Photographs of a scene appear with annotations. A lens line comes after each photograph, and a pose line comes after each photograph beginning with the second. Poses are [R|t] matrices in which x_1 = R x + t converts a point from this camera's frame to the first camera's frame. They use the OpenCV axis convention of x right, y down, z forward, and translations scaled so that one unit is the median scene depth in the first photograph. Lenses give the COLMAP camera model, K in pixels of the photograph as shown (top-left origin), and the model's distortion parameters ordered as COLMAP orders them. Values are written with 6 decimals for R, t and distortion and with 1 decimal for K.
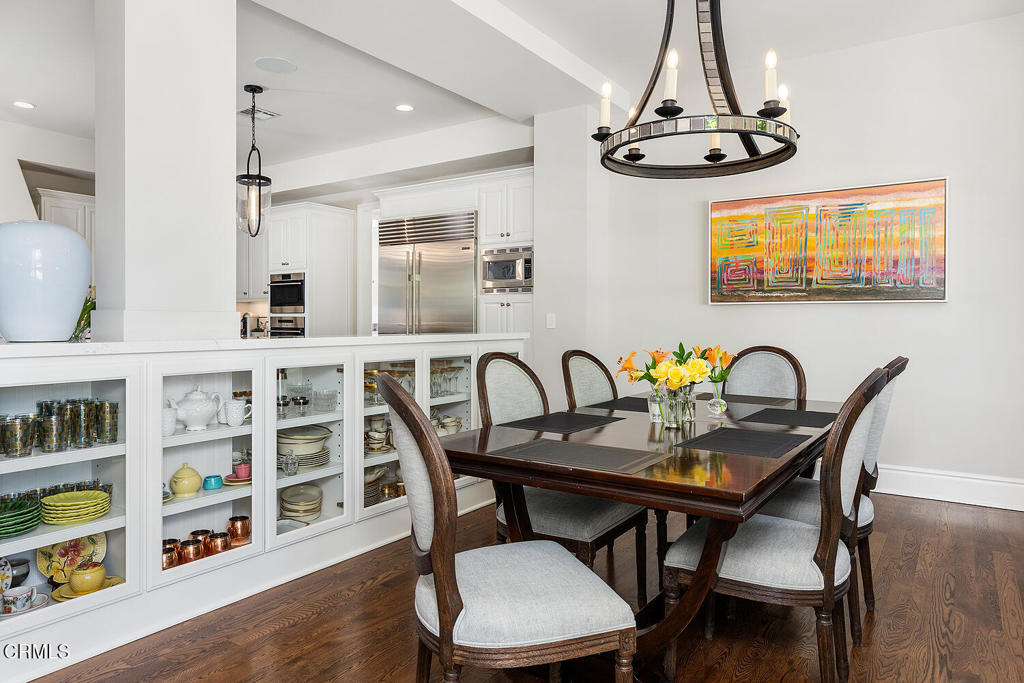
lens RADIAL K [[648.3, 0, 512.0], [0, 648.3, 341.5], [0, 0, 1]] dist [0.001369, 0.000151]
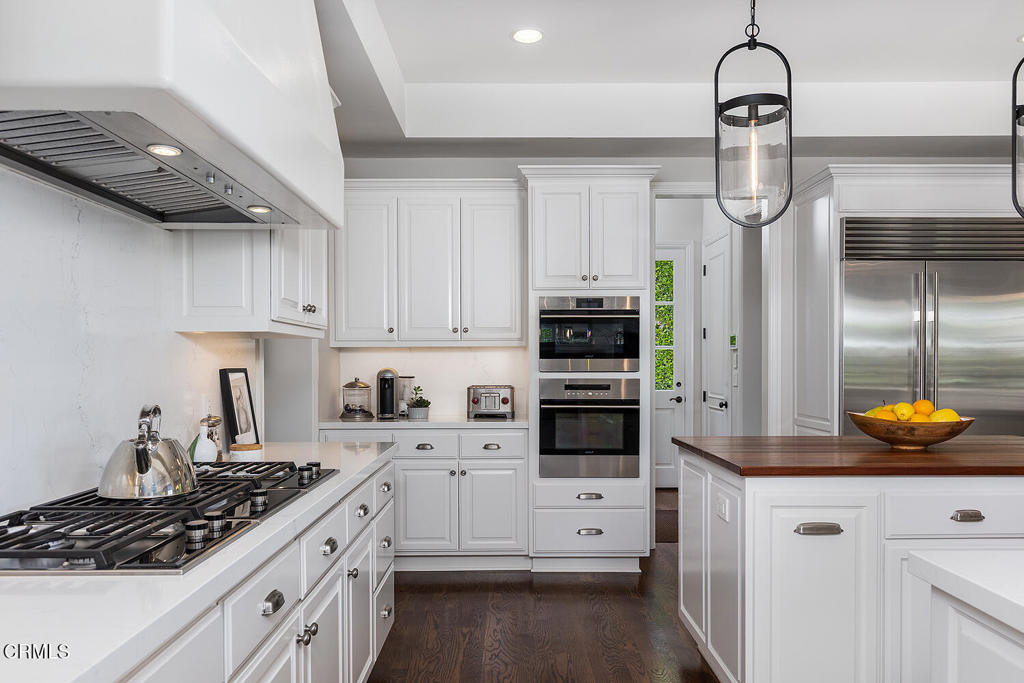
lens RADIAL K [[736.5, 0, 514.1], [0, 736.5, 370.9], [0, 0, 1]] dist [-0.001279, -0.000503]
pose [[0.817231, -0.014738, 0.576122, -0.737016], [0.021757, 0.999749, -0.005288, -0.042671], [-0.575900, 0.016856, 0.817346, 0.546686]]
